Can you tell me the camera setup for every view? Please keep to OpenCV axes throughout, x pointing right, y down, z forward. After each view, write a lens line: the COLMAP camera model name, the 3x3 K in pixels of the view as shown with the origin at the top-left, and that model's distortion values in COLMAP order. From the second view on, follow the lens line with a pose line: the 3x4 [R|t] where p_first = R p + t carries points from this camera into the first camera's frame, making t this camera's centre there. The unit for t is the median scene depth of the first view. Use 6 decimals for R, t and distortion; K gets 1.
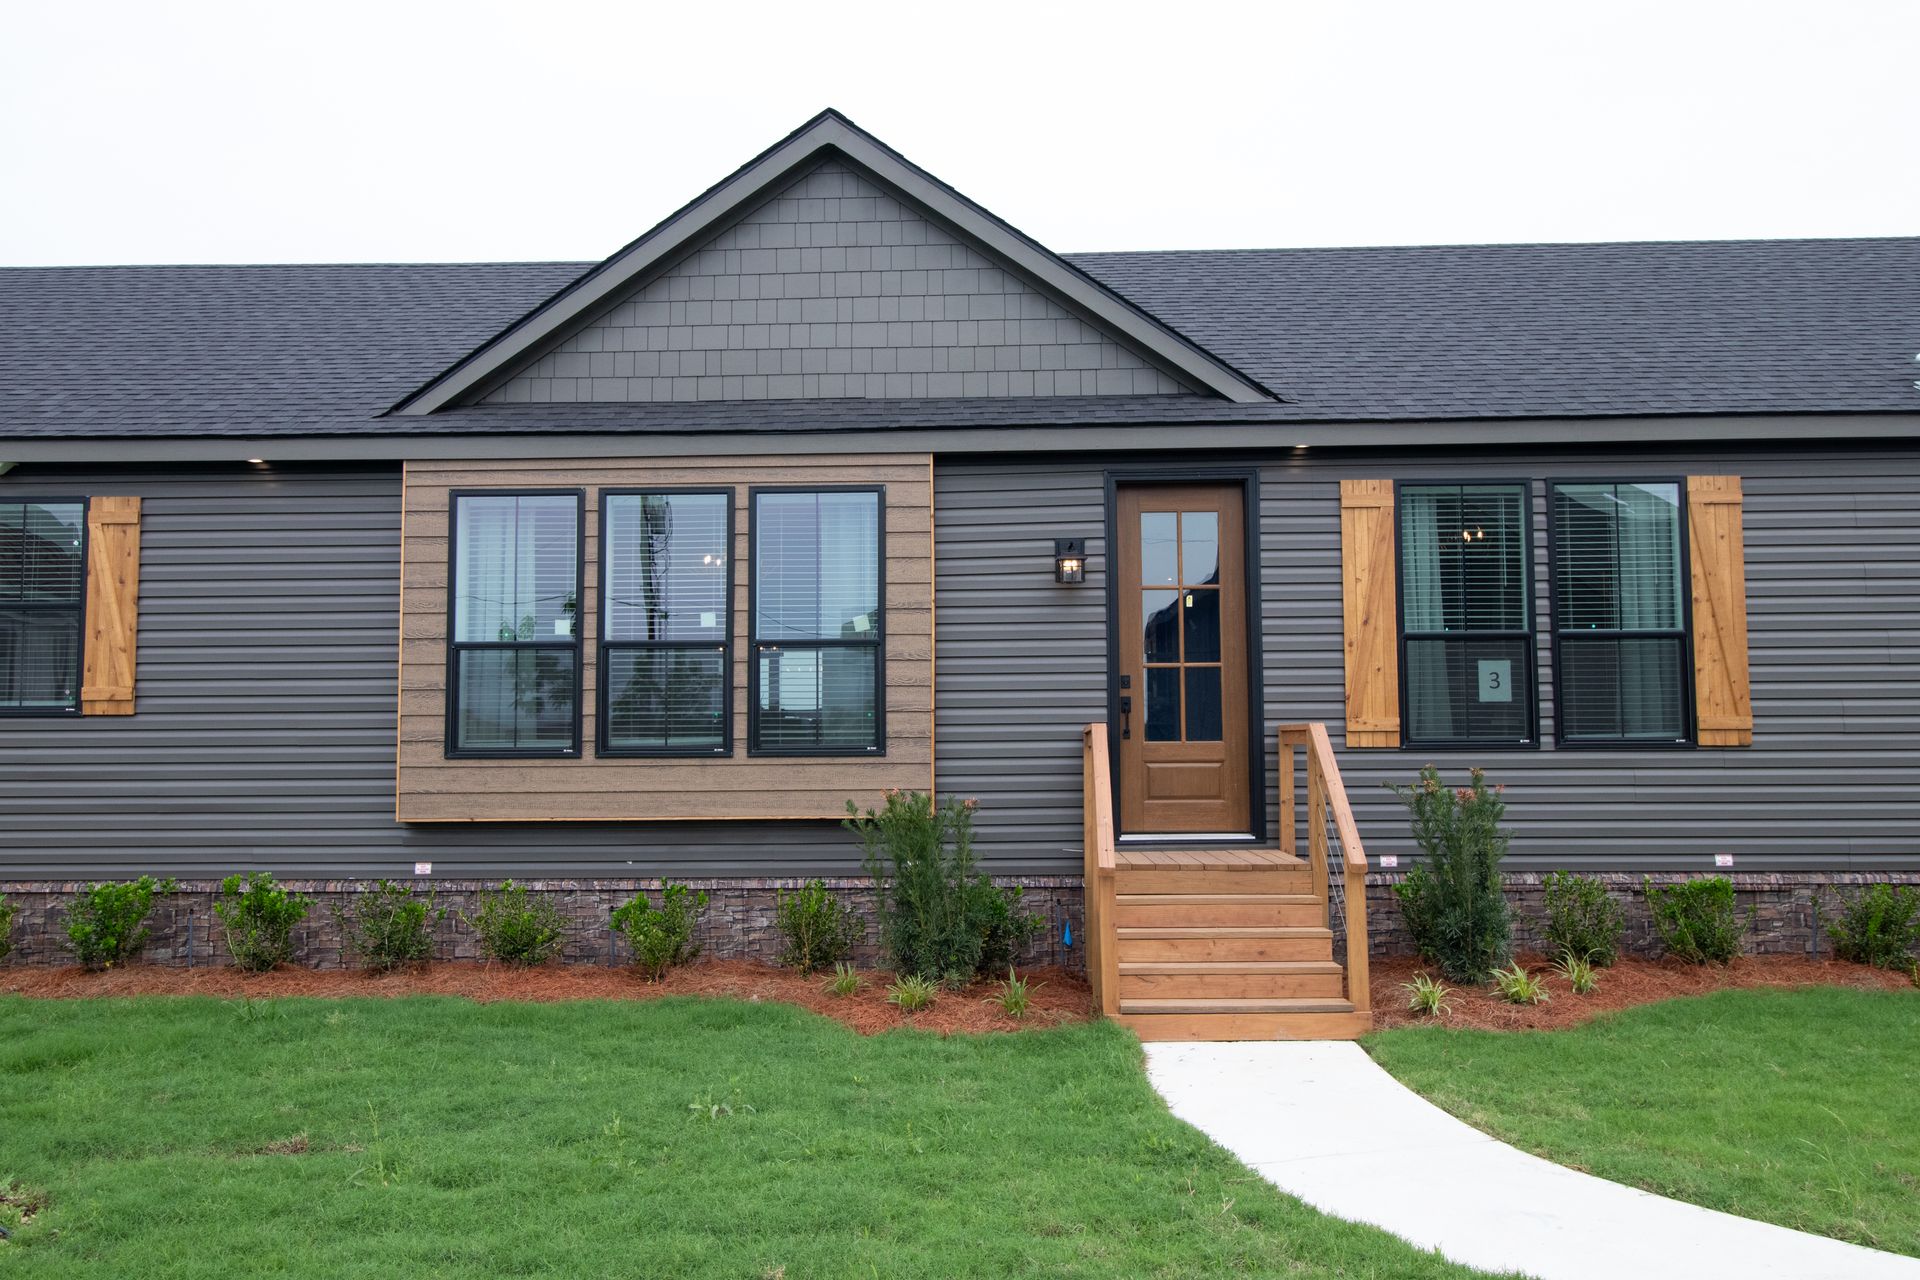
lens RADIAL K [[1335.9, 0, 938.8], [0, 1335.9, 664.8], [0, 0, 1]] dist [0.004897, 0.004625]
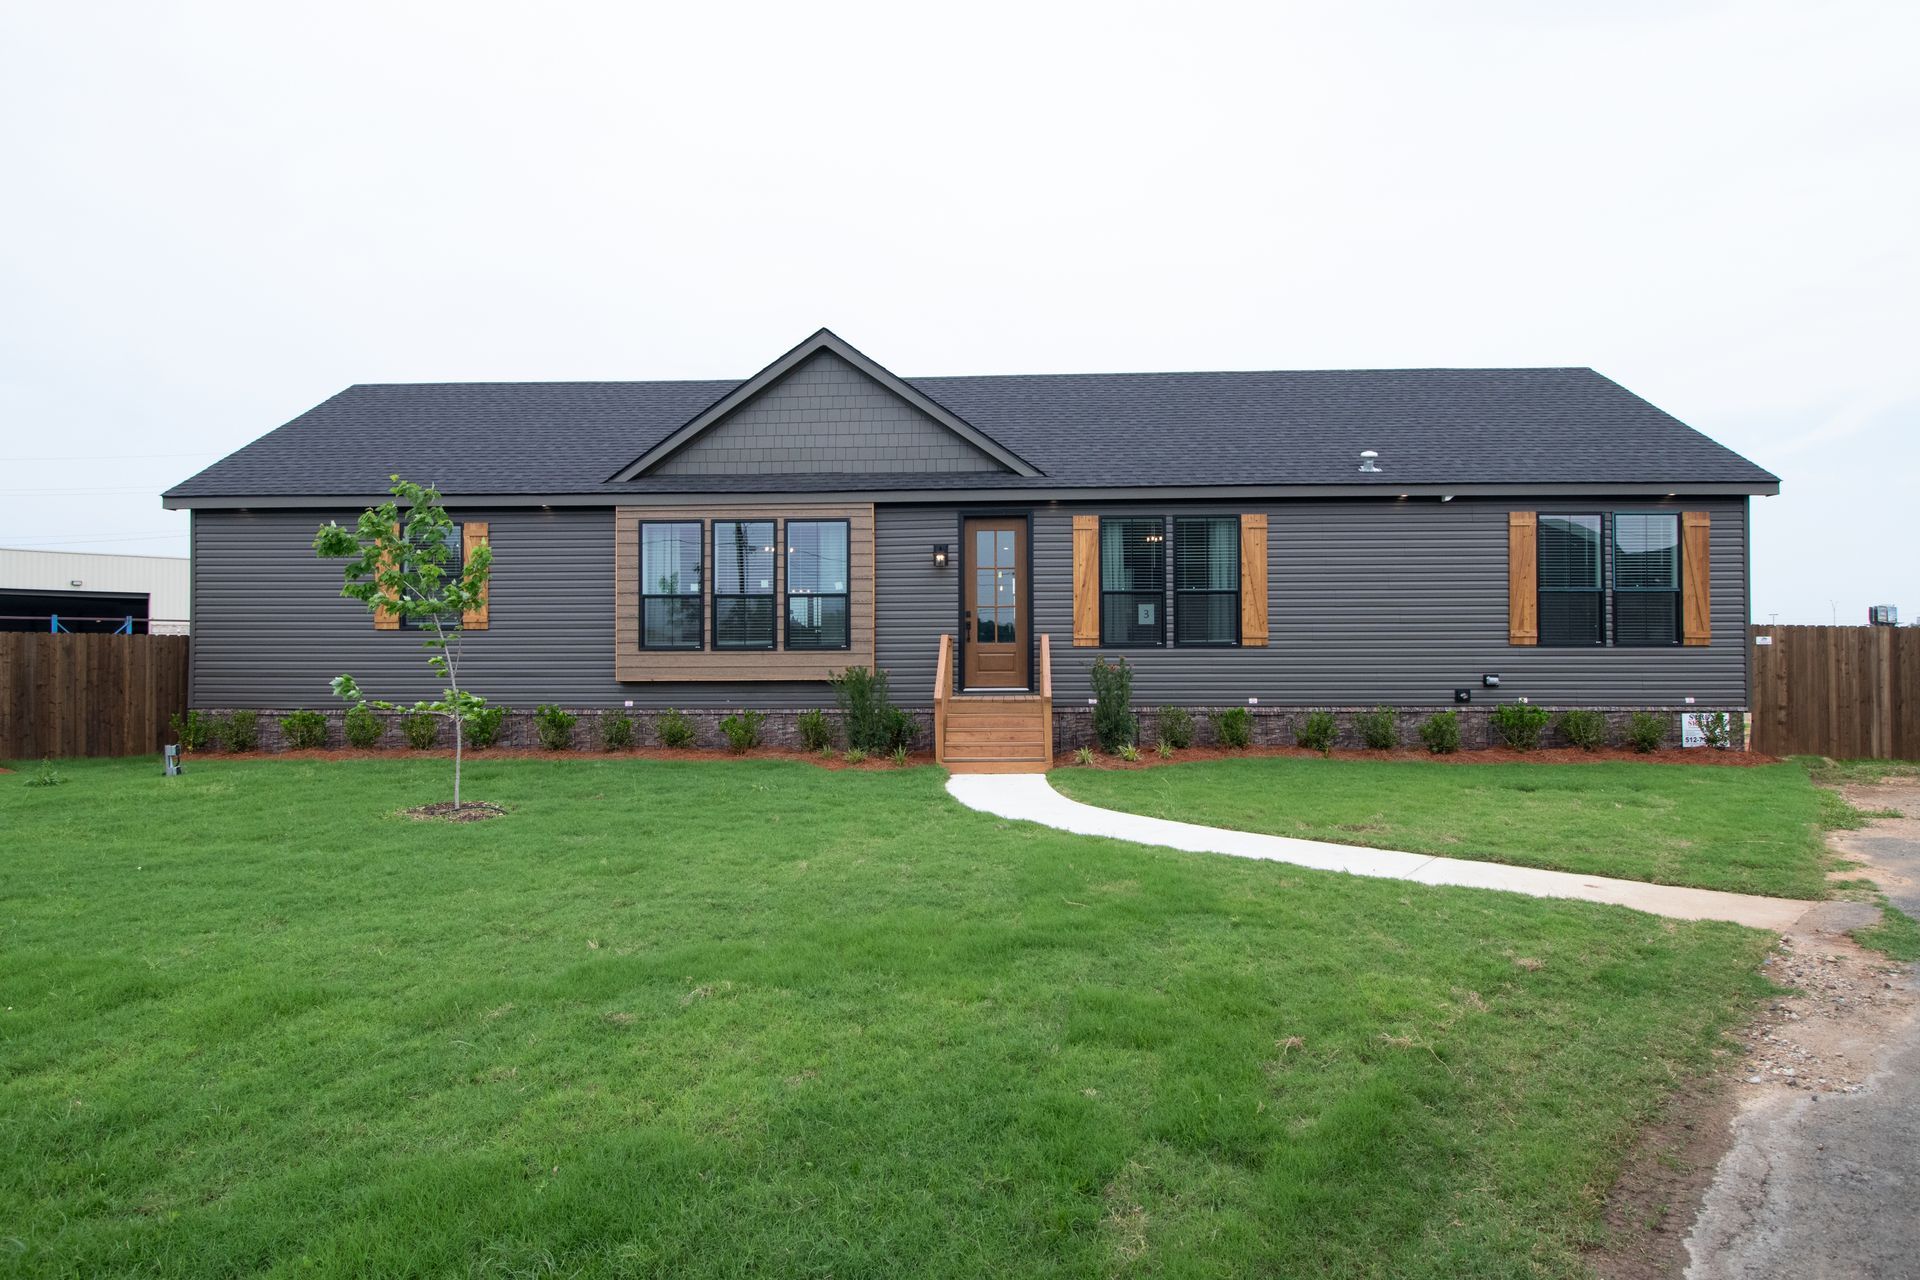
lens RADIAL K [[1058.2, 0, 965.9], [0, 1058.2, 642.4], [0, 0, 1]] dist [-0.001433, 0.002070]
pose [[0.999960, 0.002094, -0.008692, 0.152092], [-0.001623, 0.998549, 0.053822, -0.031951], [0.008792, -0.053806, 0.998513, -0.631729]]
